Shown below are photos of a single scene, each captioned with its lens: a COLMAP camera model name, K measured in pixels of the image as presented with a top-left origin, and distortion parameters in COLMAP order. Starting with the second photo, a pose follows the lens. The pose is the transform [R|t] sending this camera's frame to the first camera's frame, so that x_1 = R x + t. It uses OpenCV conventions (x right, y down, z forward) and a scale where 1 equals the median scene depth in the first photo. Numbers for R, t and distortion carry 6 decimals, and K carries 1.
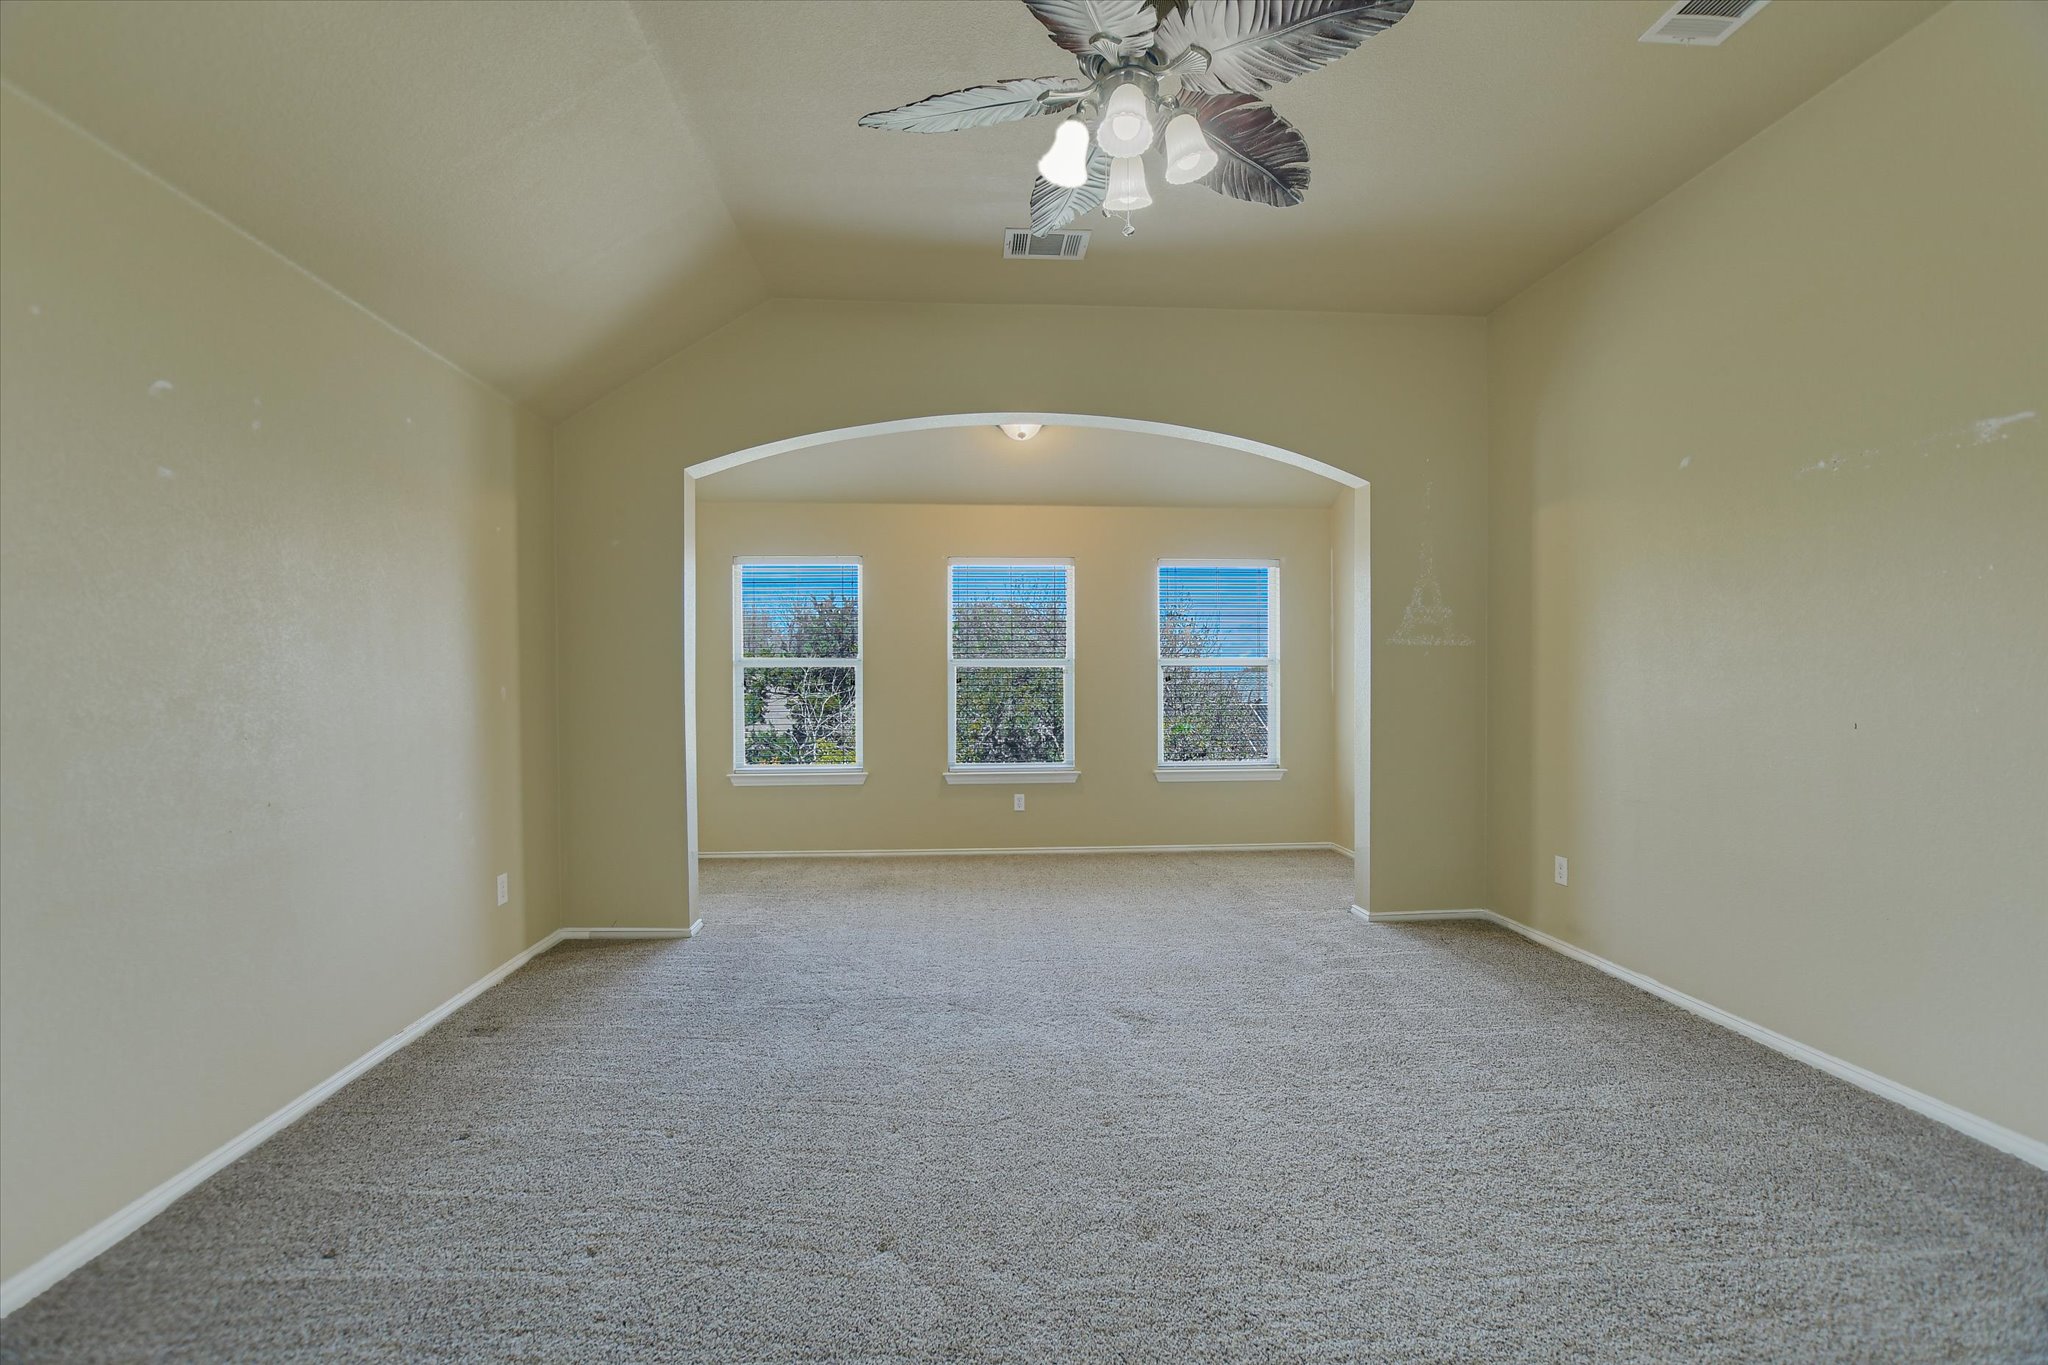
lens RADIAL K [[883.5, 0, 1009.8], [0, 883.5, 683.2], [0, 0, 1]] dist [-0.027800, 0.000581]
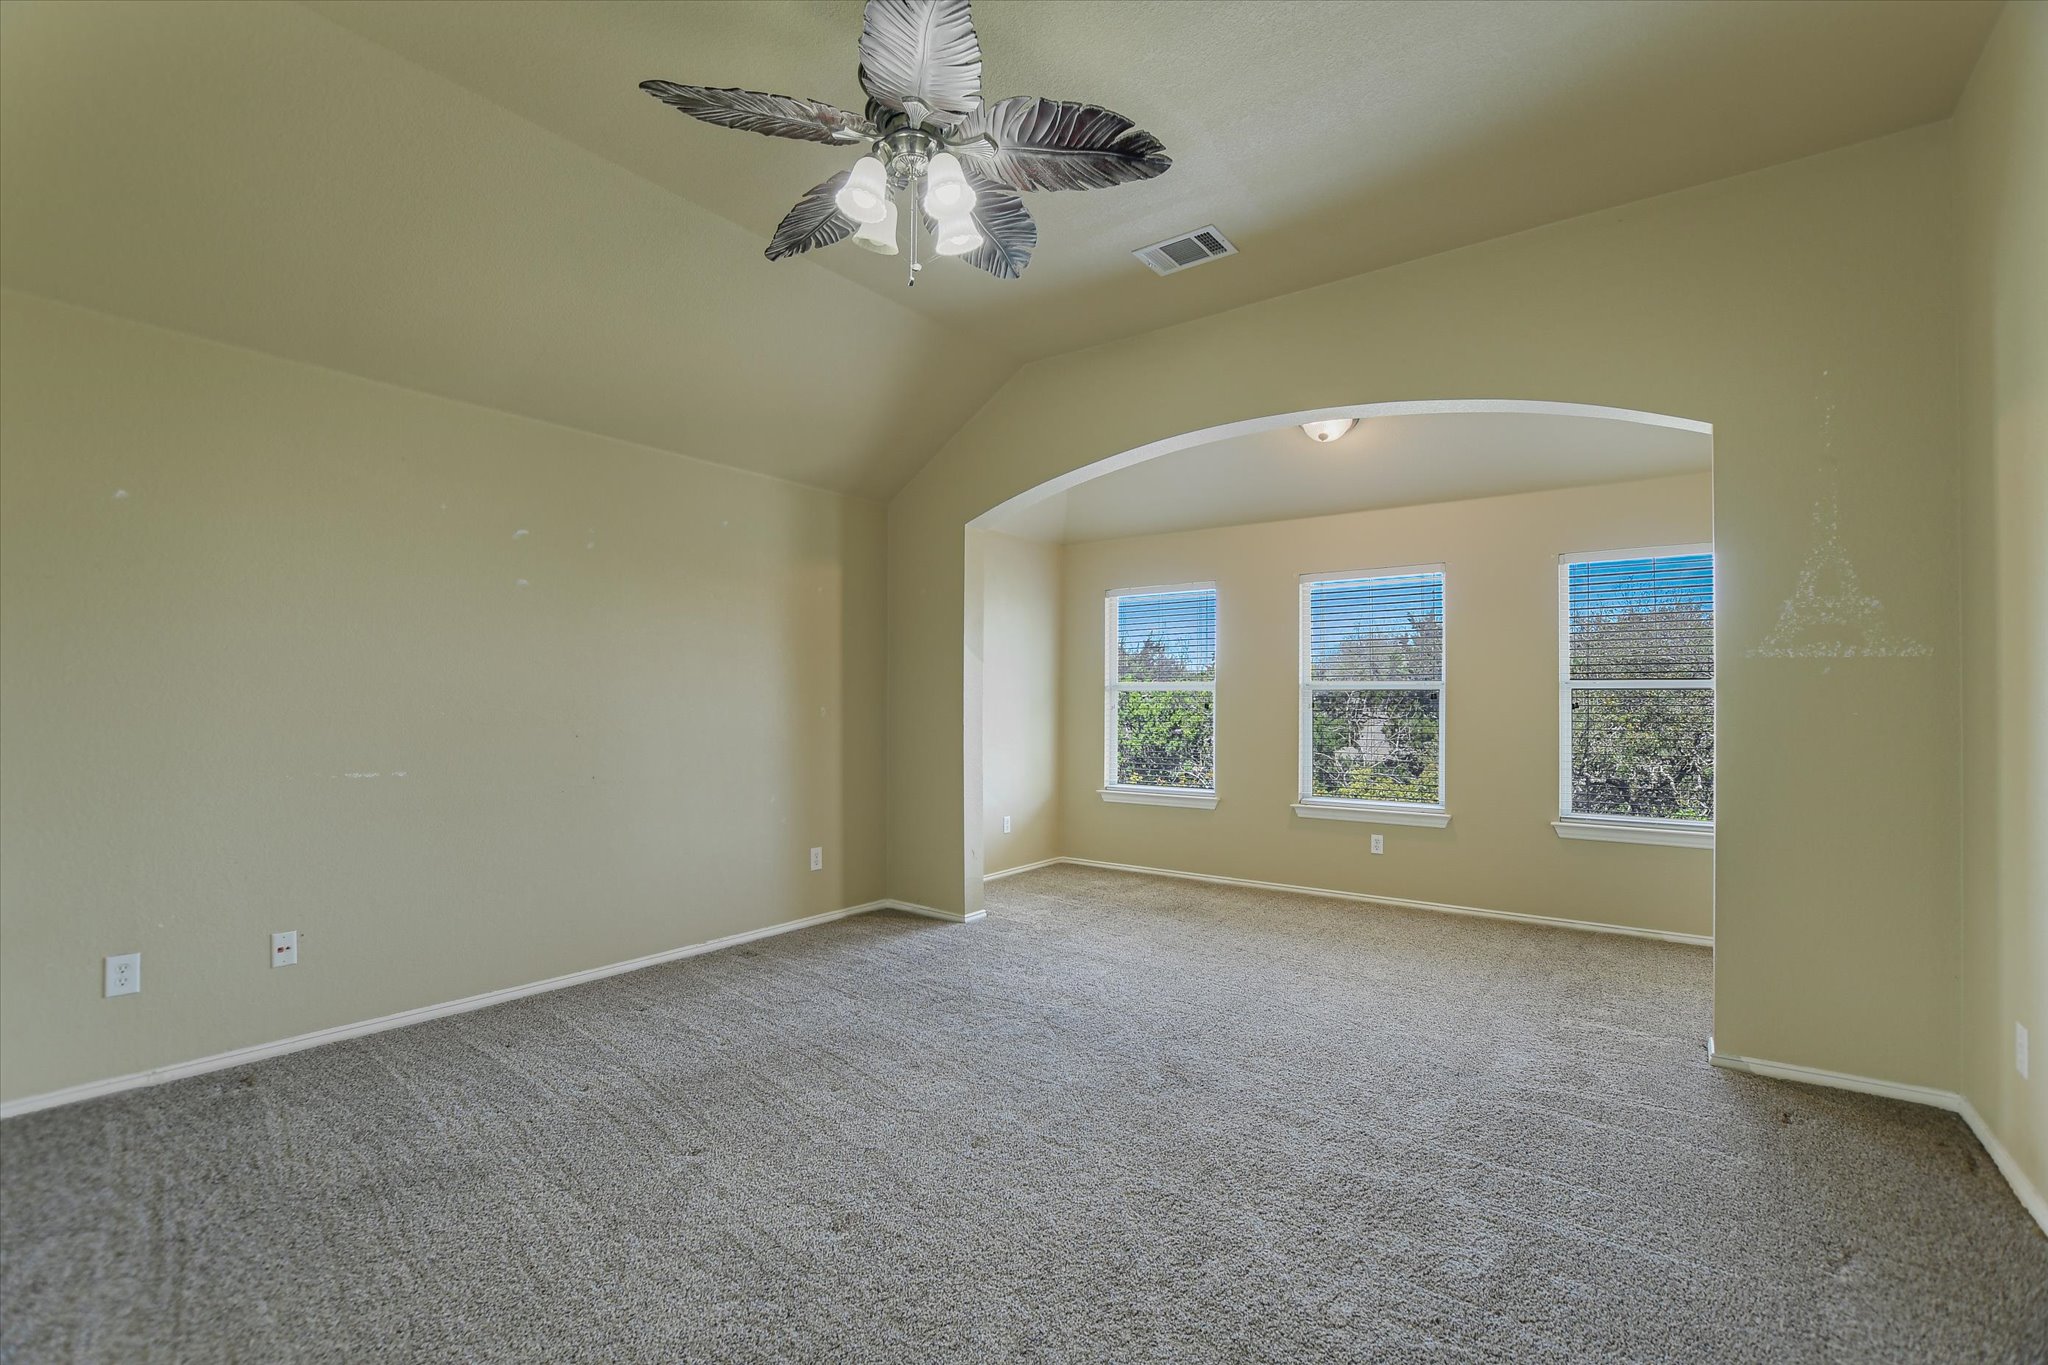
lens RADIAL K [[883.5, 0, 1014.0], [0, 883.5, 687.0], [0, 0, 1]] dist [-0.027800, 0.000581]
pose [[0.764232, -0.003709, -0.644930, 0.504573], [-0.009805, 0.999801, -0.017369, -0.005865], [0.644866, 0.019597, 0.764044, 0.155351]]
